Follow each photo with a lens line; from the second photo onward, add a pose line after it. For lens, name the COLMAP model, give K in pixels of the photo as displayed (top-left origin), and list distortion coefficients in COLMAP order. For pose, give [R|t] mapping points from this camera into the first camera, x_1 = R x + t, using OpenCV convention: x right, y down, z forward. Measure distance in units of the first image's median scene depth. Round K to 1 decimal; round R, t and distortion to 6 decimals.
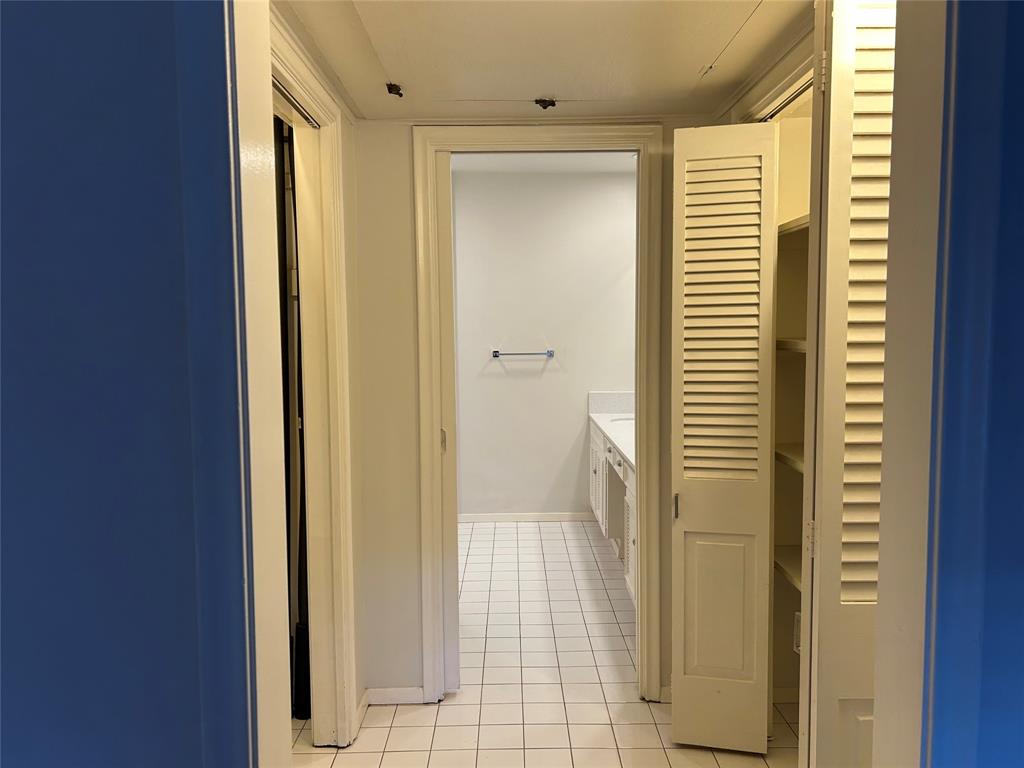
lens RADIAL K [[765.9, 0, 515.4], [0, 765.9, 373.9], [0, 0, 1]] dist [0.058667, -0.070842]
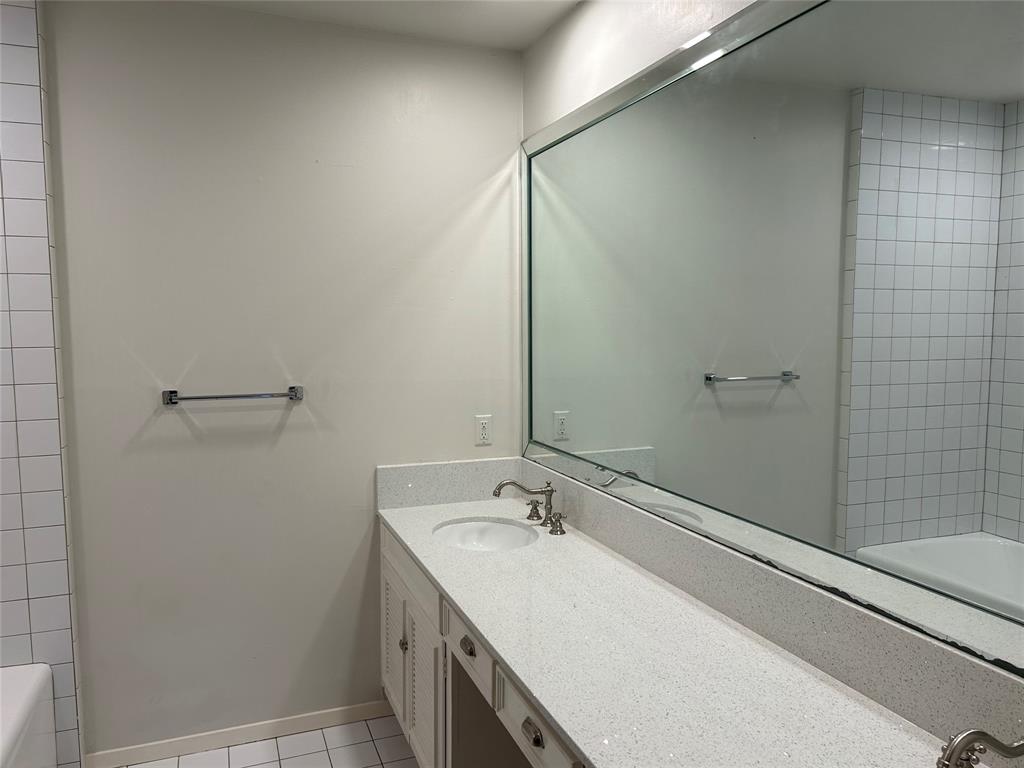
lens RADIAL K [[765.9, 0, 523.9], [0, 765.9, 384.6], [0, 0, 1]] dist [0.058667, -0.070842]
pose [[0.930382, -0.022605, 0.365894, 0.002737], [0.016686, 0.999674, 0.019331, -0.052287], [-0.366211, -0.011880, 0.930456, 0.651354]]
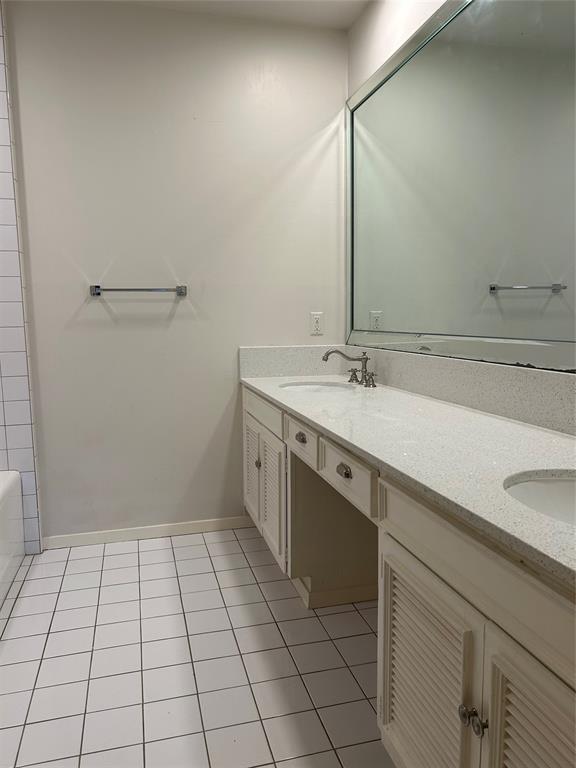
lens RADIAL K [[574.4, 0, 285.3], [0, 574.4, 384.1], [0, 0, 1]] dist [0.058667, -0.070842]
pose [[0.968162, -0.032759, 0.248170, 0.007464], [0.019714, 0.998299, 0.054868, 0.038579], [-0.249545, -0.048229, 0.967161, 0.636462]]
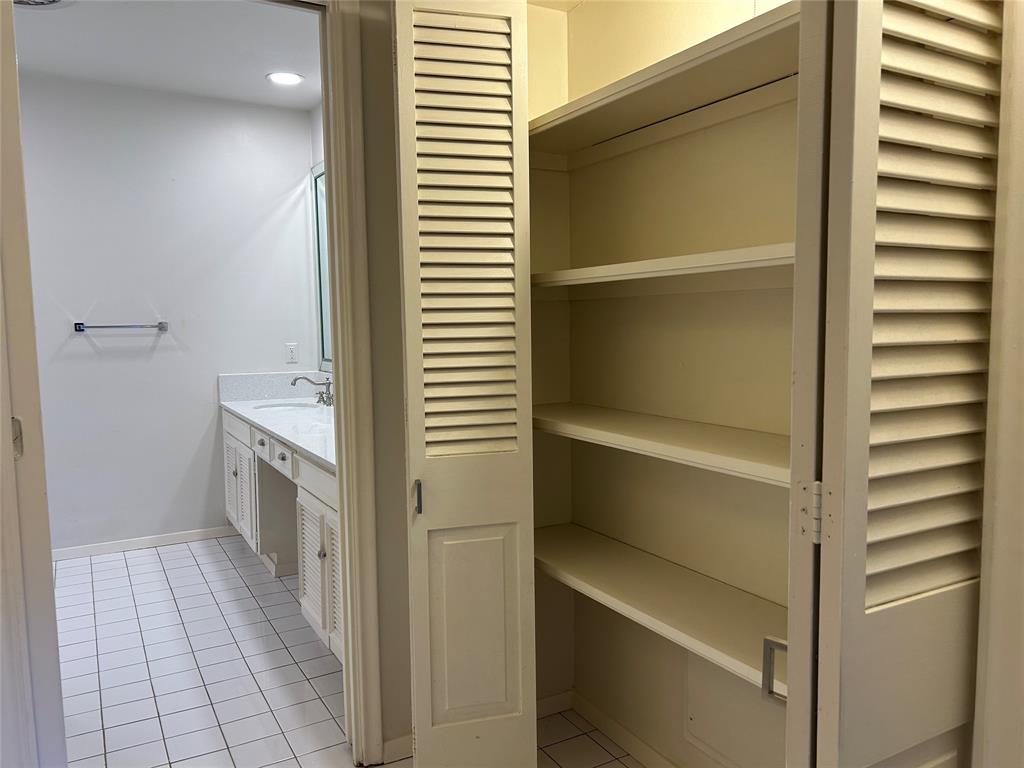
lens RADIAL K [[765.9, 0, 515.3], [0, 765.9, 389.0], [0, 0, 1]] dist [0.058667, -0.070842]
pose [[0.872338, -0.044490, 0.486874, -0.034234], [0.033844, 0.998957, 0.030645, 0.031650], [-0.487730, -0.010255, 0.872935, 0.201659]]
